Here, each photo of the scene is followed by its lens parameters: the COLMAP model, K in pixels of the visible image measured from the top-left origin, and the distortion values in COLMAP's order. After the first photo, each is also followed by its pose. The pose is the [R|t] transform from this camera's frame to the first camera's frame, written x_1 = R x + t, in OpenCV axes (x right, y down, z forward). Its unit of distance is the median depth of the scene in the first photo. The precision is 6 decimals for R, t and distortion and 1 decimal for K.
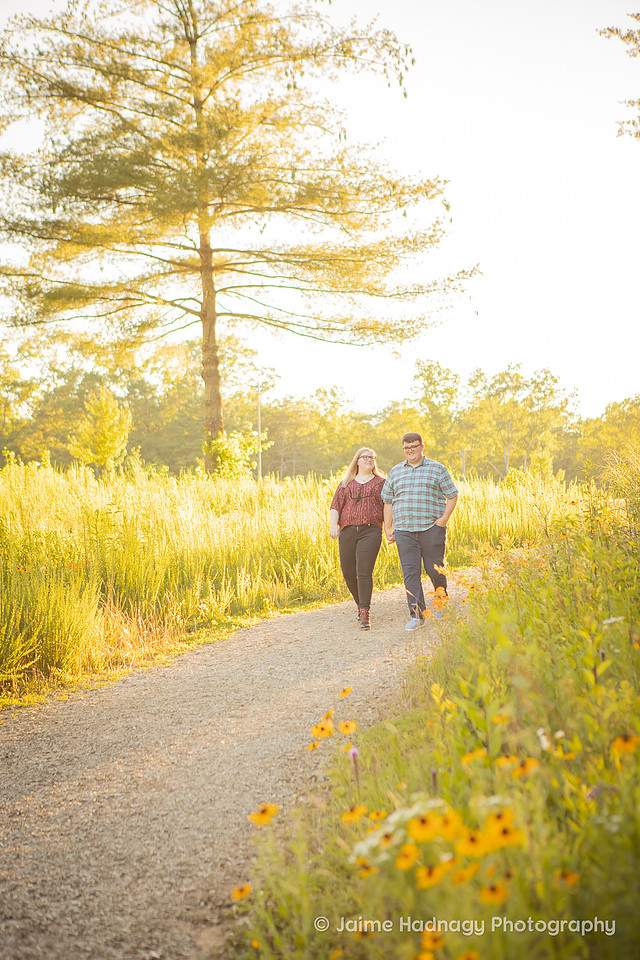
lens RADIAL K [[2132.8, 0, 320.0], [0, 2132.8, 480.0], [0, 0, 1]] dist [0.402628, -0.010672]
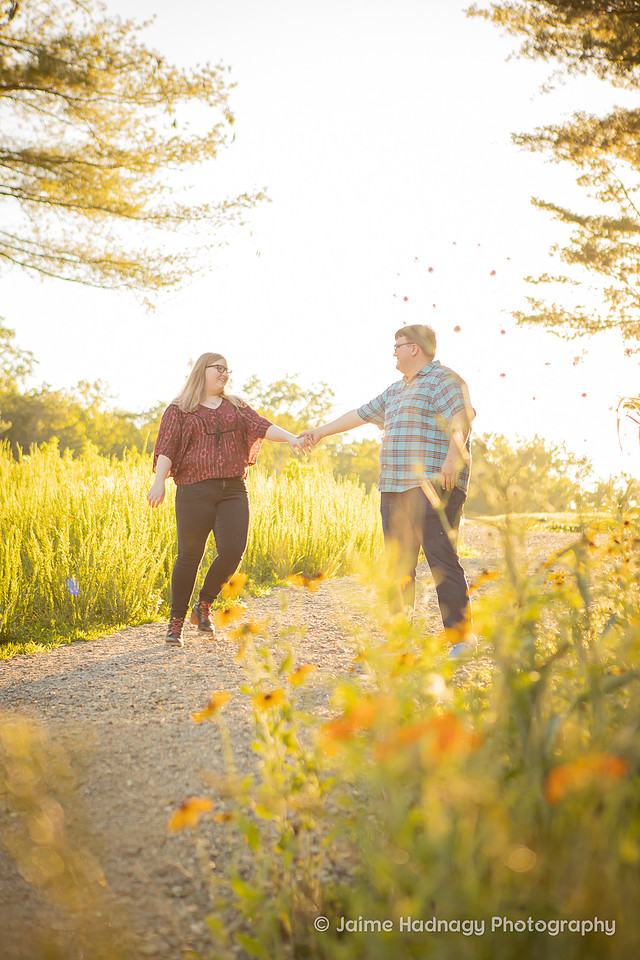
lens RADIAL K [[2132.8, 0, 320.0], [0, 2132.8, 480.0], [0, 0, 1]] dist [0.402628, -0.010672]
pose [[0.990596, 0.083991, 0.108008, 0.018212], [-0.083315, 0.996465, -0.010764, 0.005675], [-0.108530, 0.001664, 0.994092, 0.230416]]
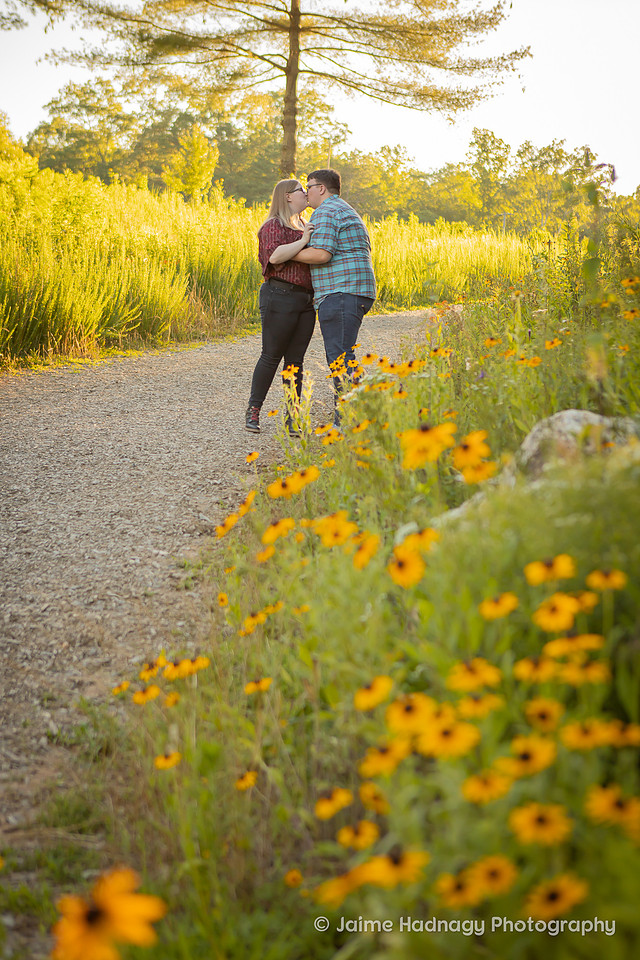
lens RADIAL K [[1879.4, 0, 320.0], [0, 1879.4, 480.0], [0, 0, 1]] dist [0.124773, 0.041140]
pose [[0.995039, 0.097870, -0.017834, 0.002516], [-0.094623, 0.986453, 0.134002, 0.002531], [0.030707, -0.131649, 0.990821, -0.037995]]
